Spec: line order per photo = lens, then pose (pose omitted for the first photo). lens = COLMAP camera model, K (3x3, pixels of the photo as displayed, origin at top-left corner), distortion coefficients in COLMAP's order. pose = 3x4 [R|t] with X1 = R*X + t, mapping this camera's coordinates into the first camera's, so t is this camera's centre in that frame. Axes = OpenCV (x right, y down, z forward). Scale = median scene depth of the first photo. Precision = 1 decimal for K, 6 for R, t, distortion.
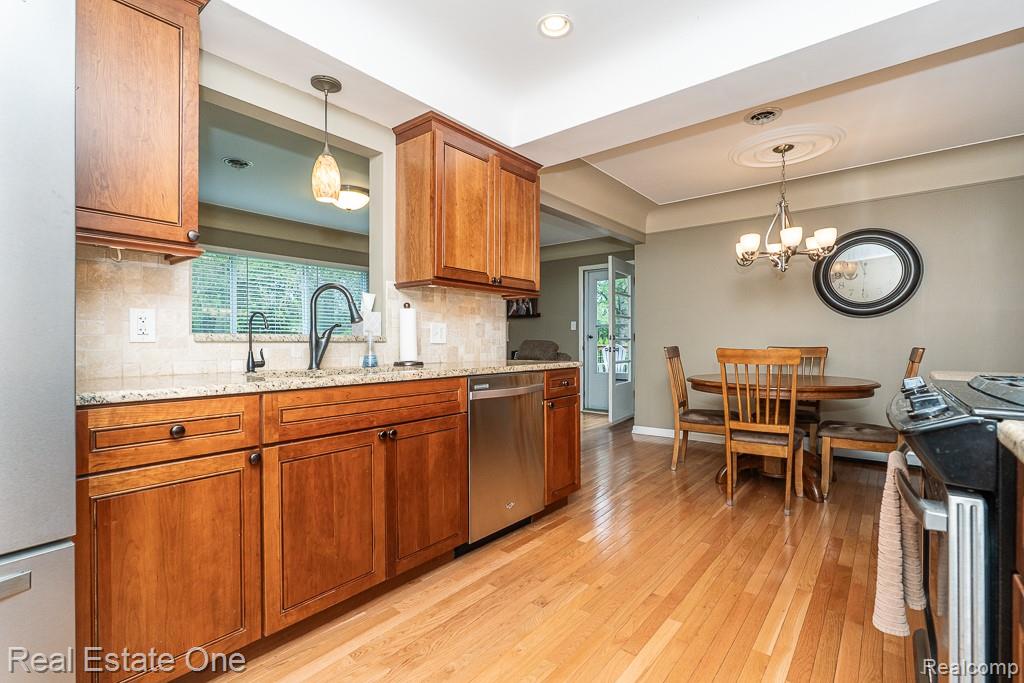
lens RADIAL K [[463.5, 0, 514.7], [0, 463.5, 344.1], [0, 0, 1]] dist [-0.000158, -0.000051]
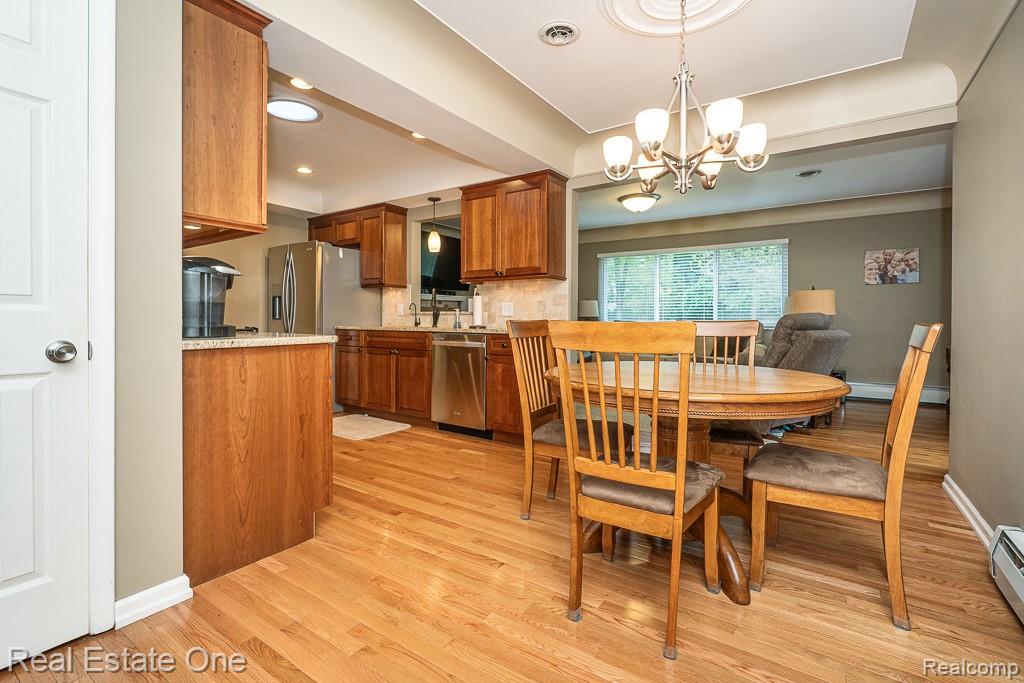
lens RADIAL K [[467.0, 0, 508.7], [0, 467.0, 323.5], [0, 0, 1]] dist [-0.002334, -0.000424]
pose [[0.093398, 0.009981, -0.995579, 1.861662], [-0.009753, 0.999911, 0.009109, 0.013149], [0.995581, 0.008859, 0.093487, 1.140108]]
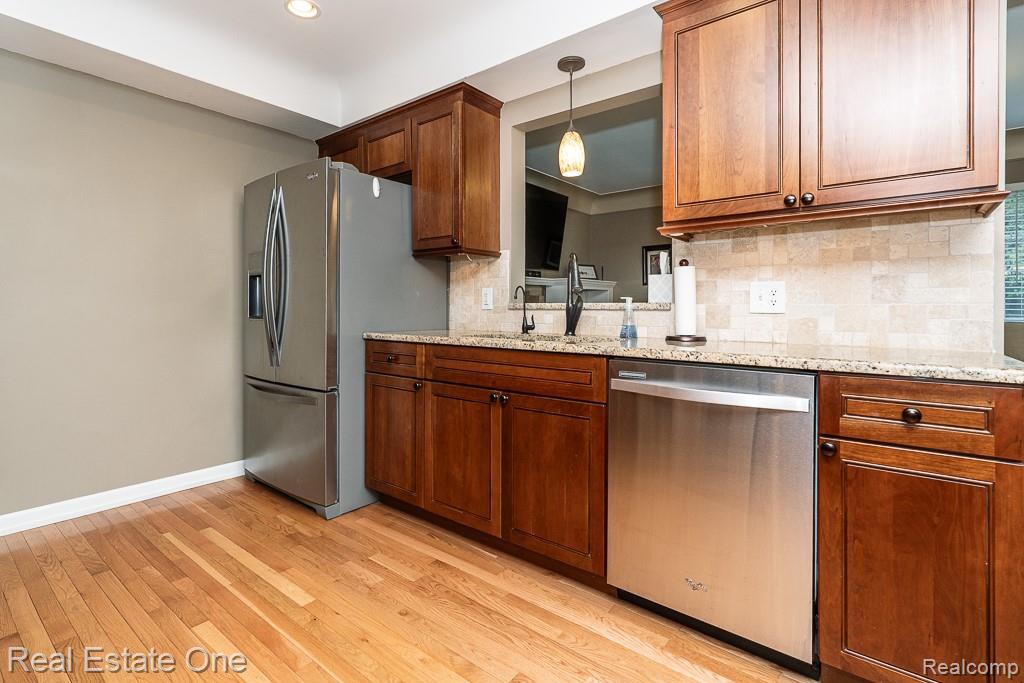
lens RADIAL K [[478.1, 0, 499.6], [0, 478.1, 306.6], [0, 0, 1]] dist [-0.001261, -0.000164]
pose [[0.017476, -0.002870, -0.999843, 0.666464], [-0.006308, 0.999976, -0.002980, -0.007652], [0.999827, 0.006359, 0.017457, 0.812781]]
